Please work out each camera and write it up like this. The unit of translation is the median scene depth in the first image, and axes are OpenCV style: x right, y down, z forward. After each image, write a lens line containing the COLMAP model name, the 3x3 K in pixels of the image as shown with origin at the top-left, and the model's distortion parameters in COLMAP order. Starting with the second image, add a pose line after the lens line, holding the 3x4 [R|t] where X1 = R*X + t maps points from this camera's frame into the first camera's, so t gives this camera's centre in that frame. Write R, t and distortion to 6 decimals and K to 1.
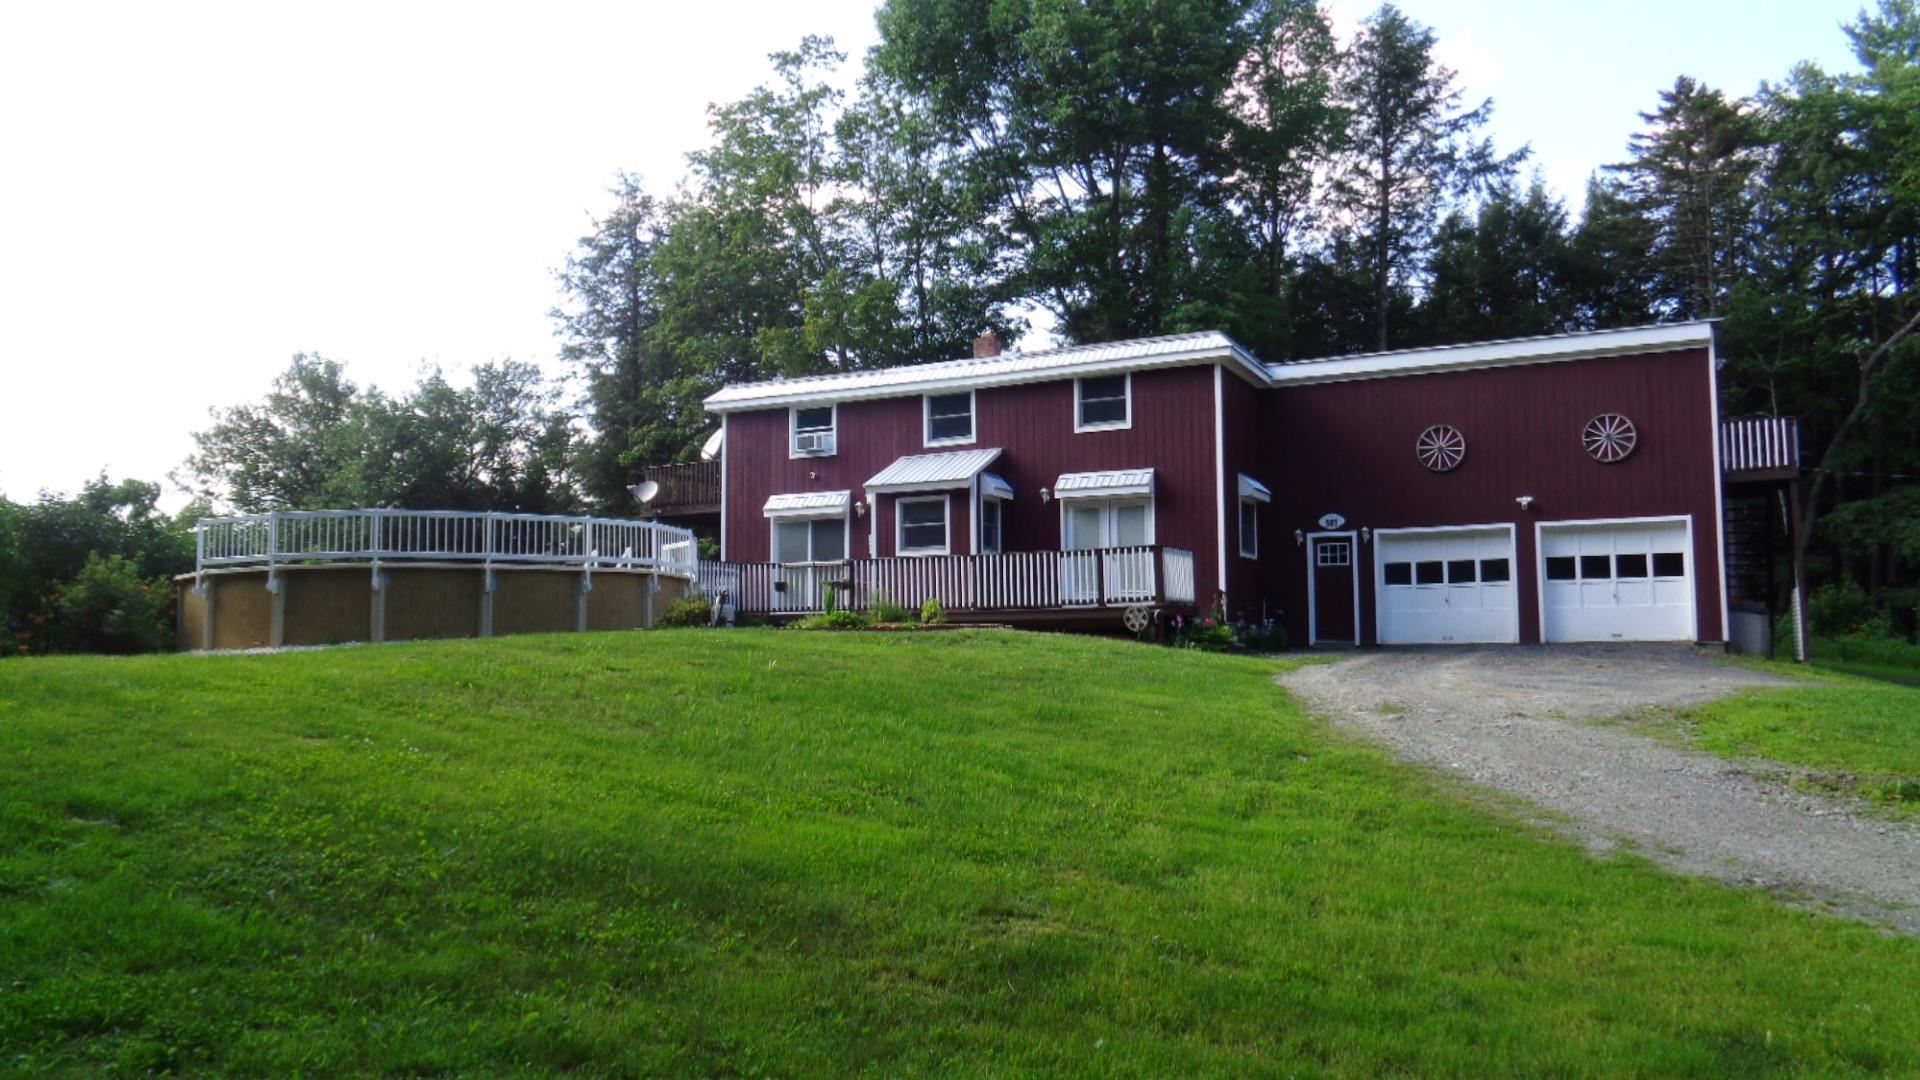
lens RADIAL K [[1469.6, 0, 960.0], [0, 1469.6, 540.0], [0, 0, 1]] dist [0.004088, -0.005309]
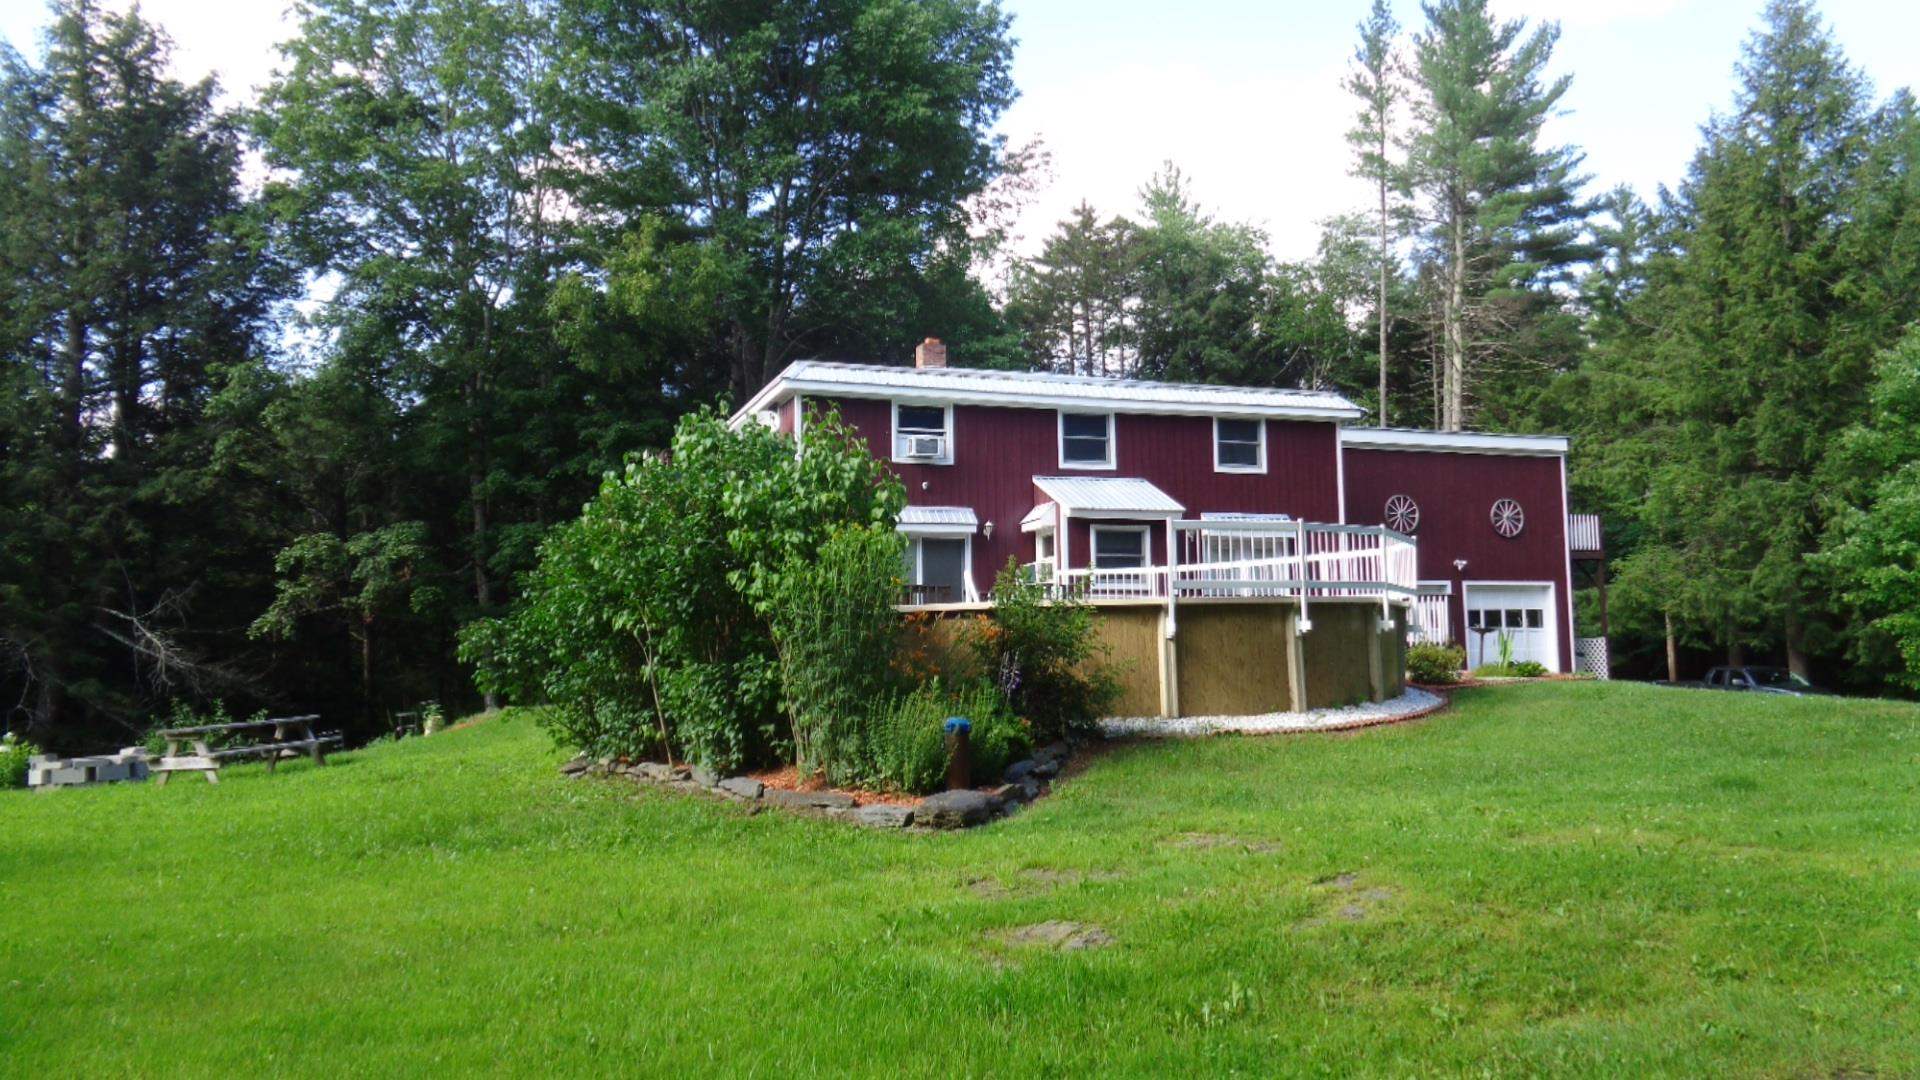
lens RADIAL K [[1469.6, 0, 960.0], [0, 1469.6, 540.0], [0, 0, 1]] dist [0.004088, -0.005309]
pose [[0.693331, 0.059572, 0.718153, -0.764795], [-0.055638, 0.998028, -0.029073, 0.012519], [-0.718468, -0.019800, 0.695278, 0.431016]]
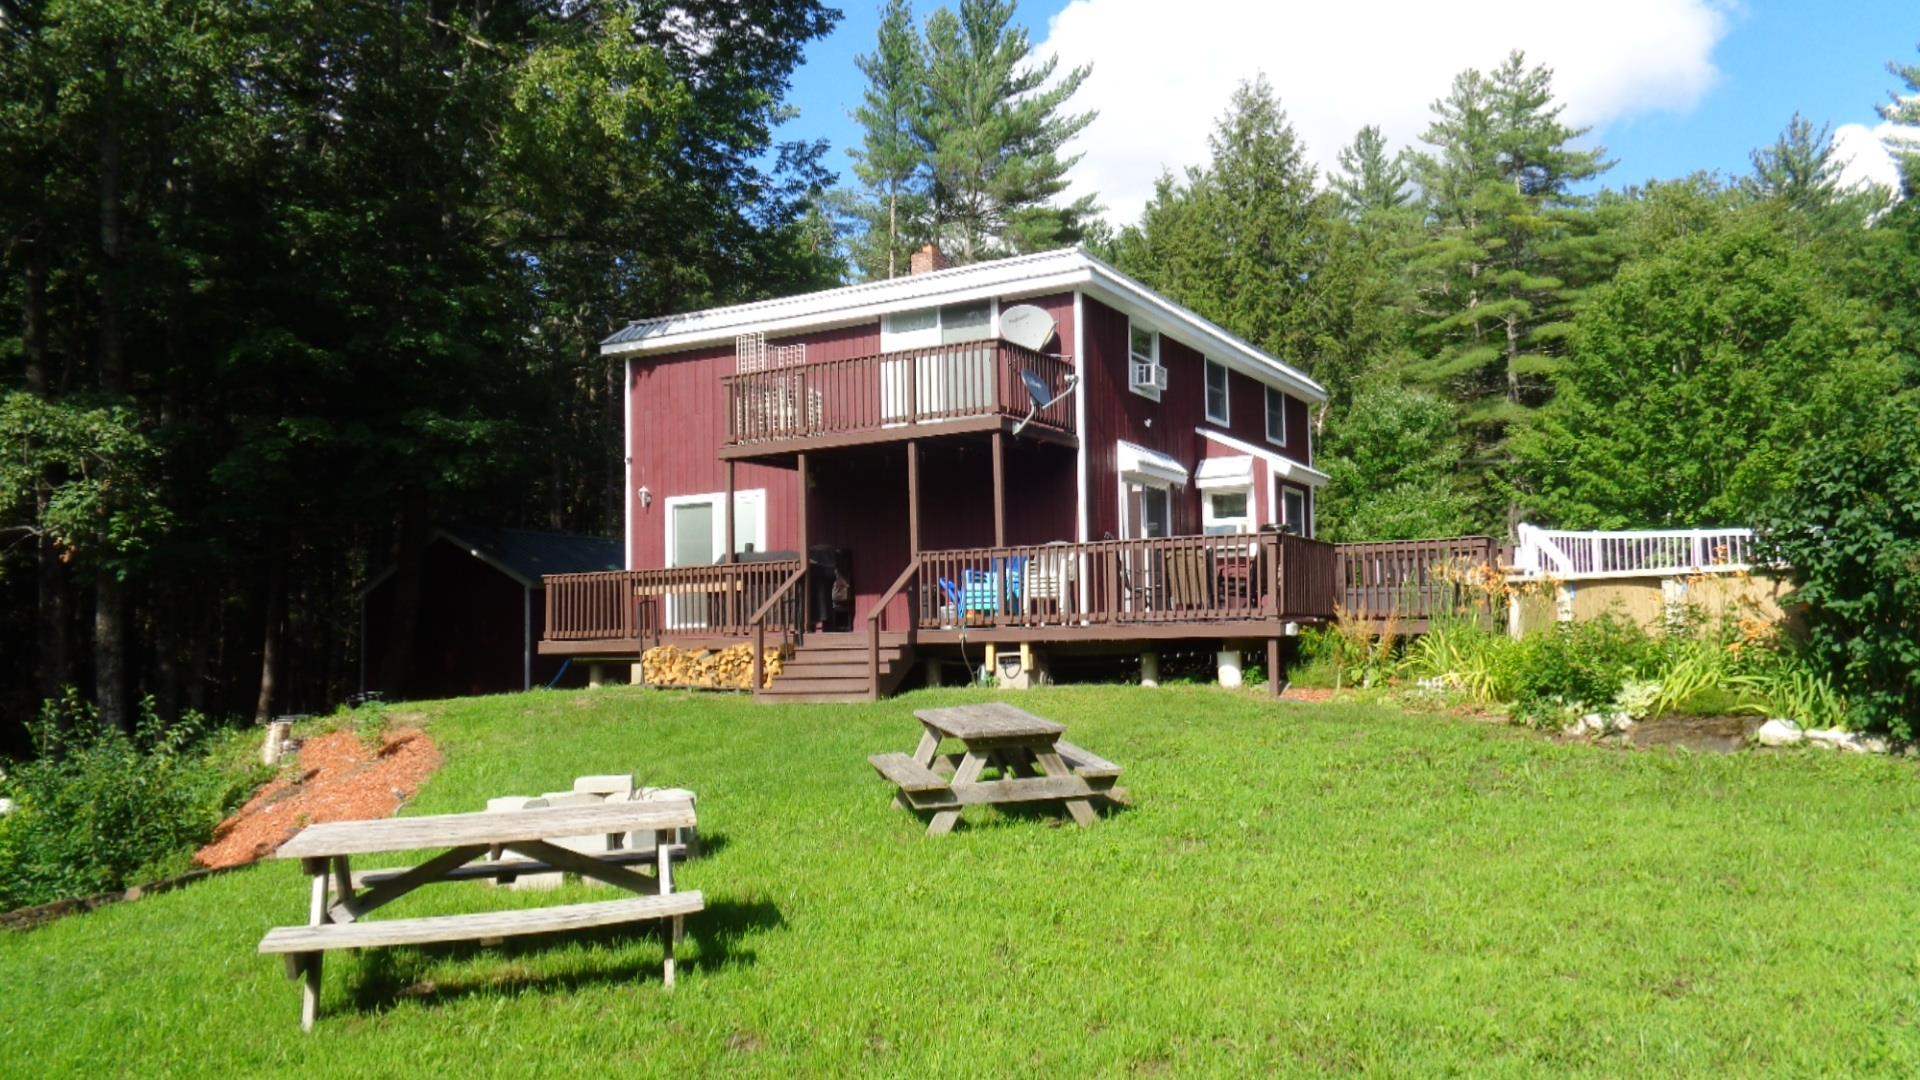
lens RADIAL K [[1469.6, 0, 960.0], [0, 1469.6, 540.0], [0, 0, 1]] dist [0.004088, -0.005309]
pose [[0.047148, 0.080970, 0.995601, -0.893349], [-0.074637, 0.994209, -0.077323, 0.082310], [-0.996096, -0.070663, 0.052918, 1.153327]]
